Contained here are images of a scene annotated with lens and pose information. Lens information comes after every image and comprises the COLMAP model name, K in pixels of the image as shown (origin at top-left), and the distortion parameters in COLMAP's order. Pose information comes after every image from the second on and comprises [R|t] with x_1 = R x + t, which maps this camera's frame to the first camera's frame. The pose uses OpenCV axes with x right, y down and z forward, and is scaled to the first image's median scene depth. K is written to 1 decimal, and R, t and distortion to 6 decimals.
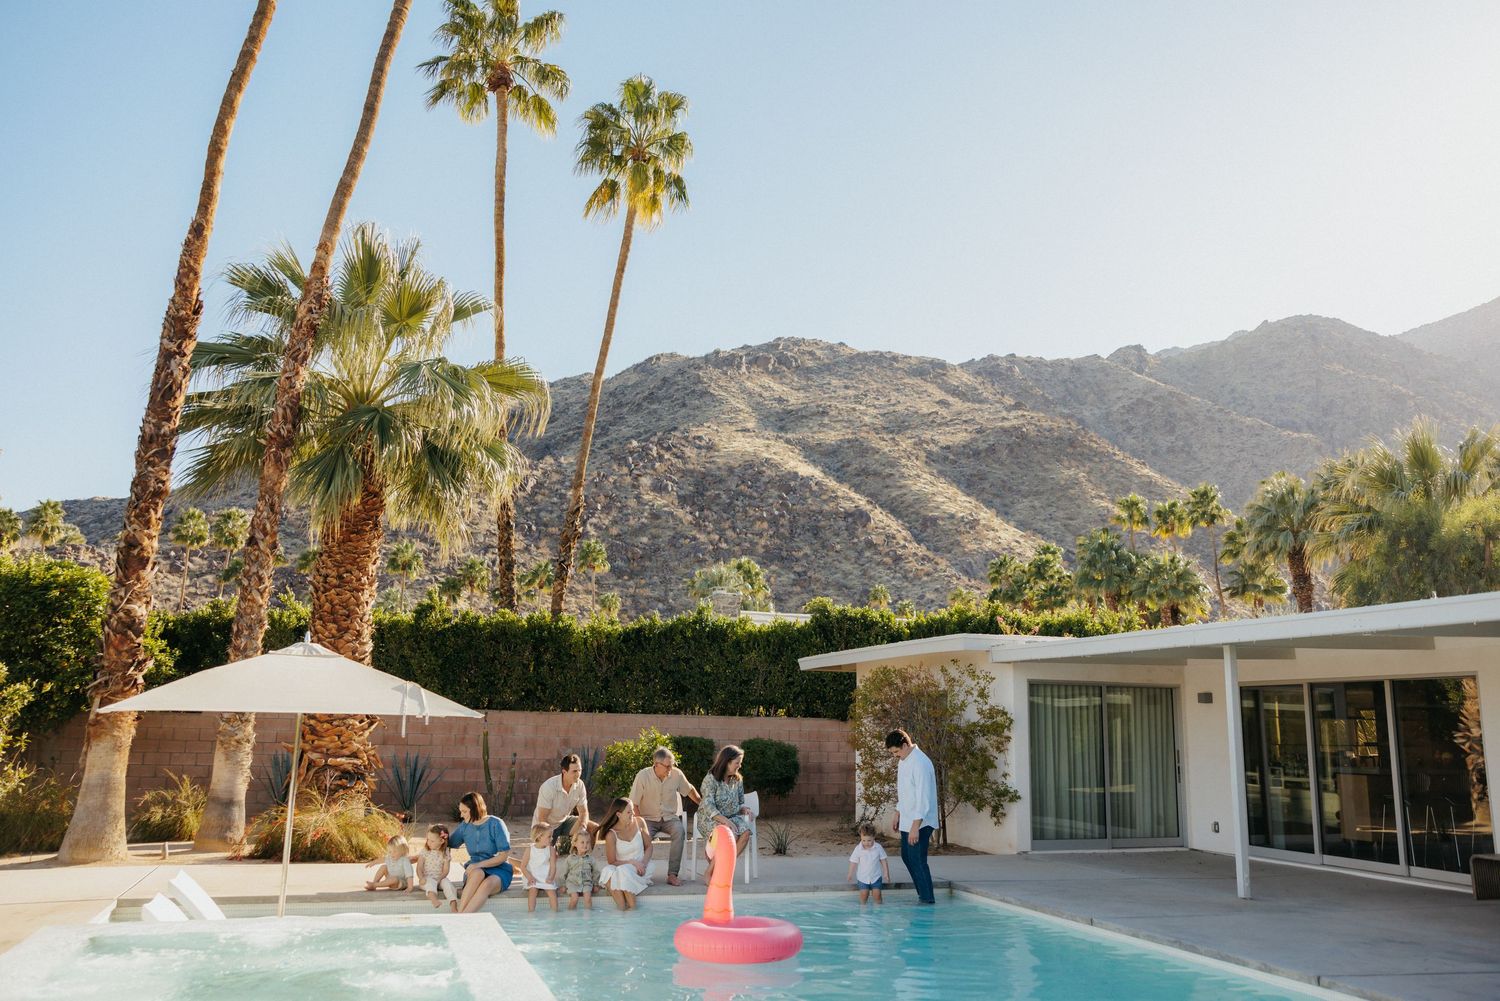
lens RADIAL K [[1365.0, 0, 718.3], [0, 1365.0, 500.0], [0, 0, 1]] dist [-0.083543, 0.082731]
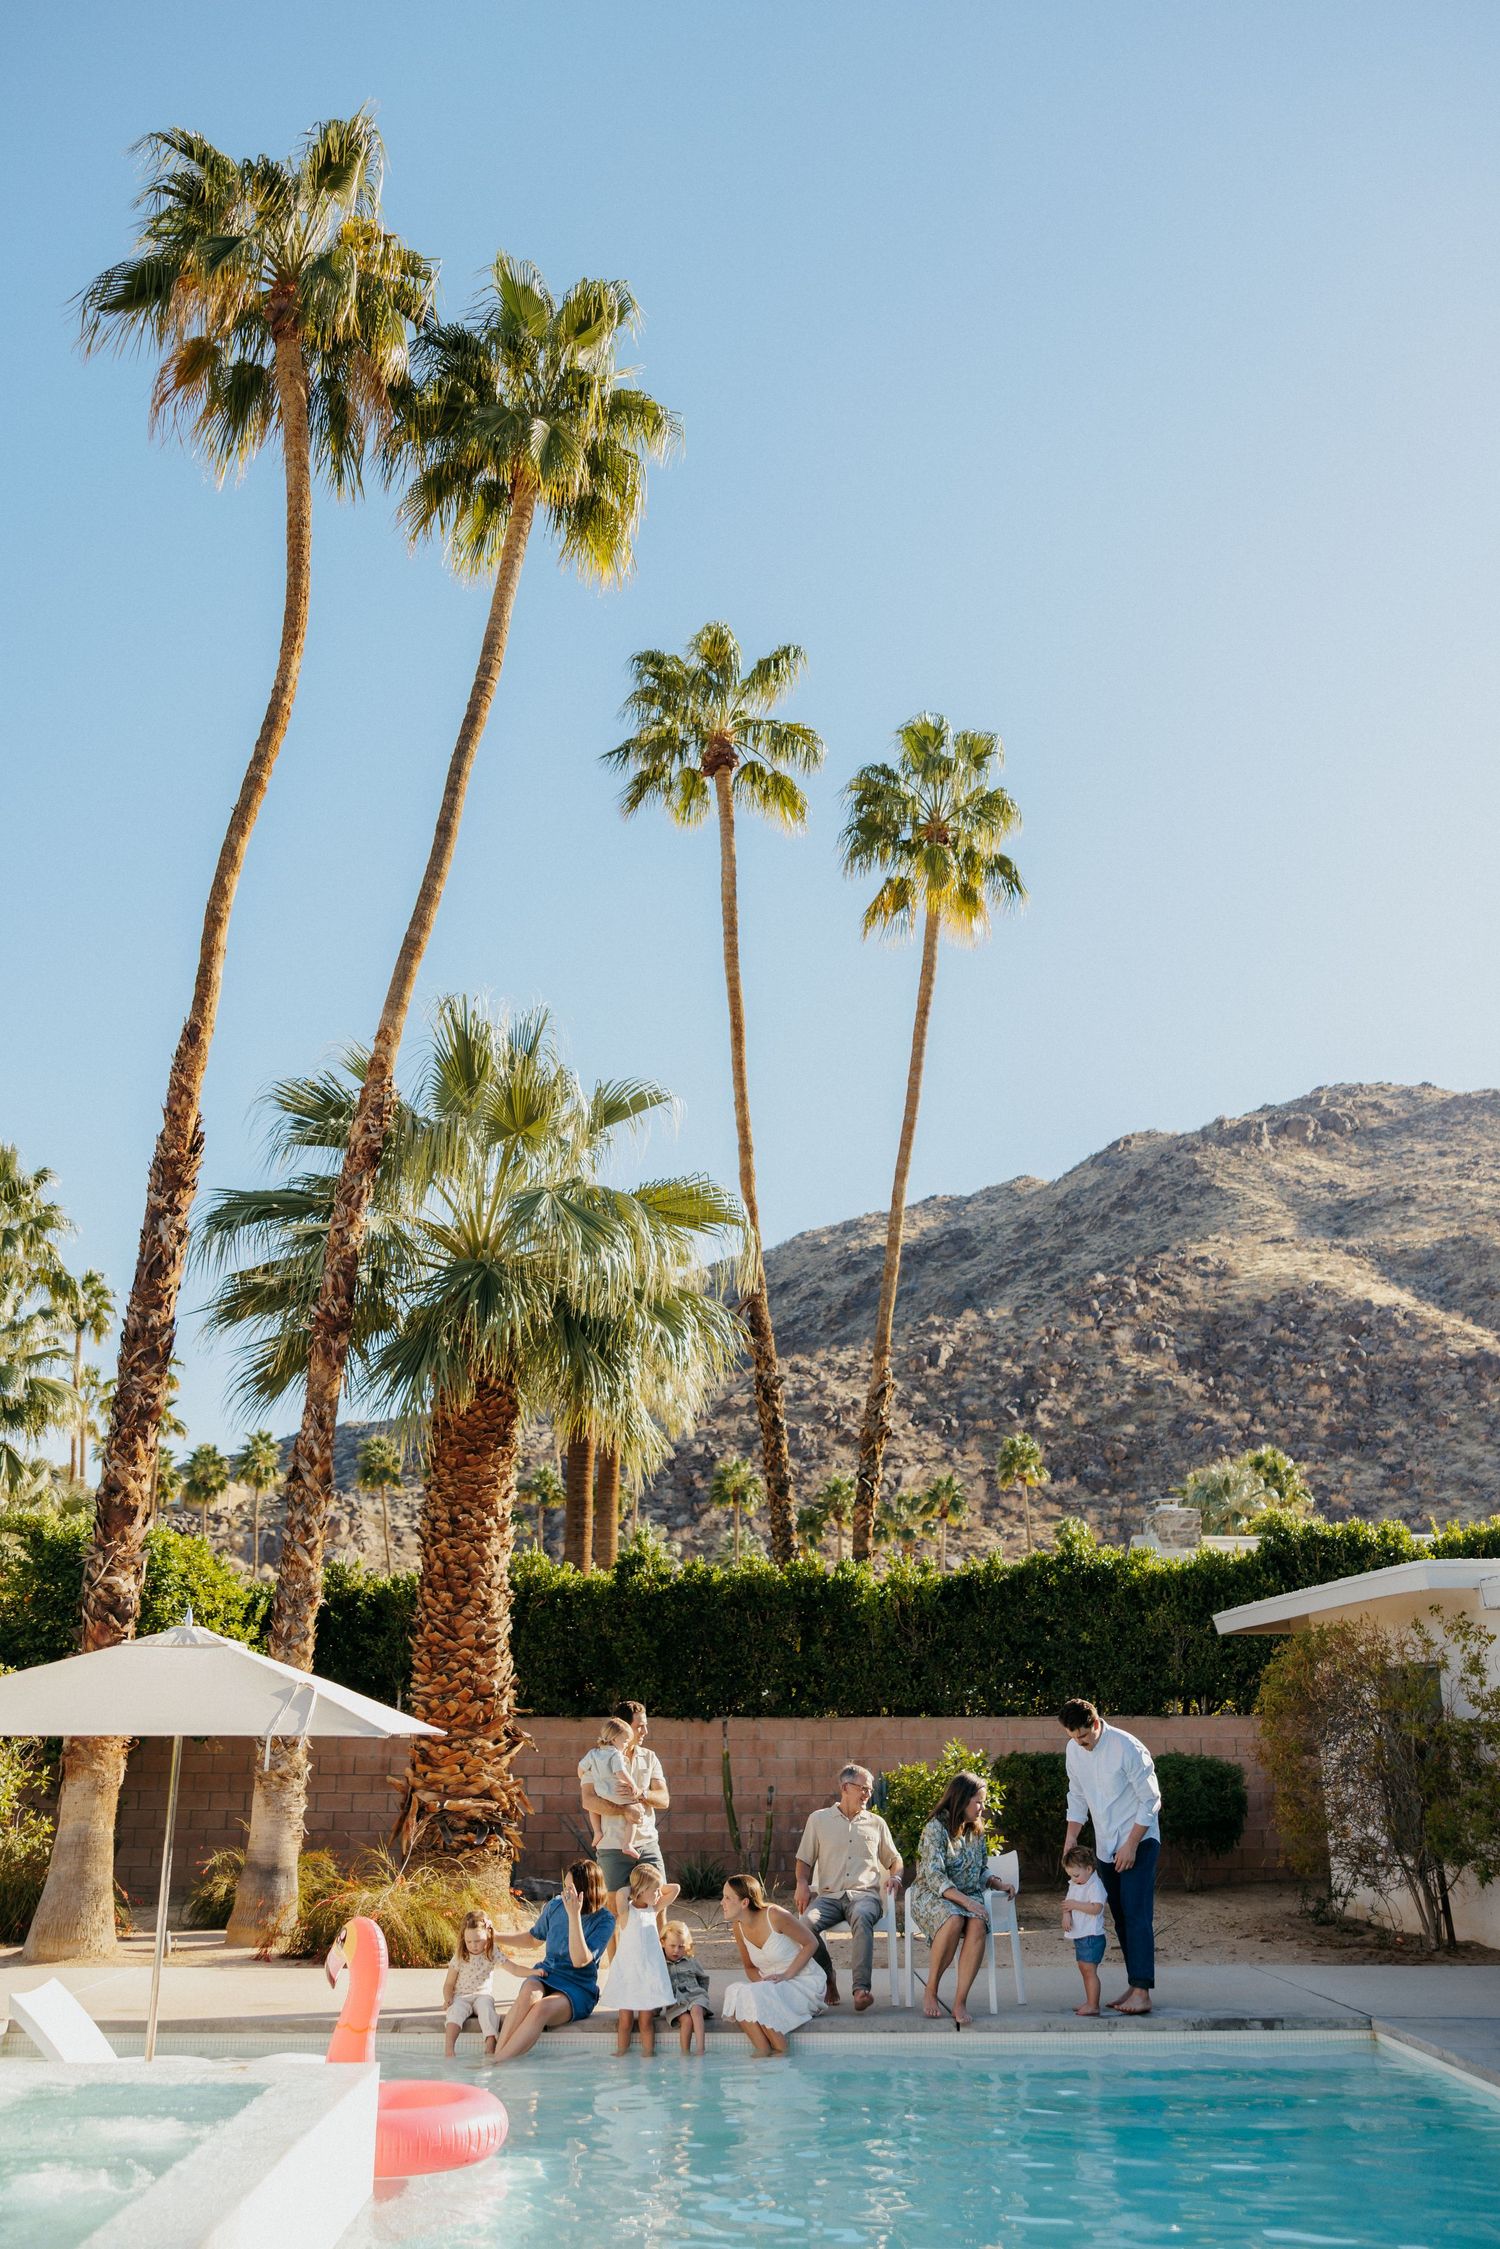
lens RADIAL K [[2046.6, 0, 750.0], [0, 2046.6, 1124.5], [0, 0, 1]] dist [-0.083543, 0.082731]
pose [[0.940067, -0.115525, -0.320823, 0.169344], [0.074436, 0.987694, -0.137550, 0.011214], [0.332766, 0.105425, 0.937098, 0.077525]]
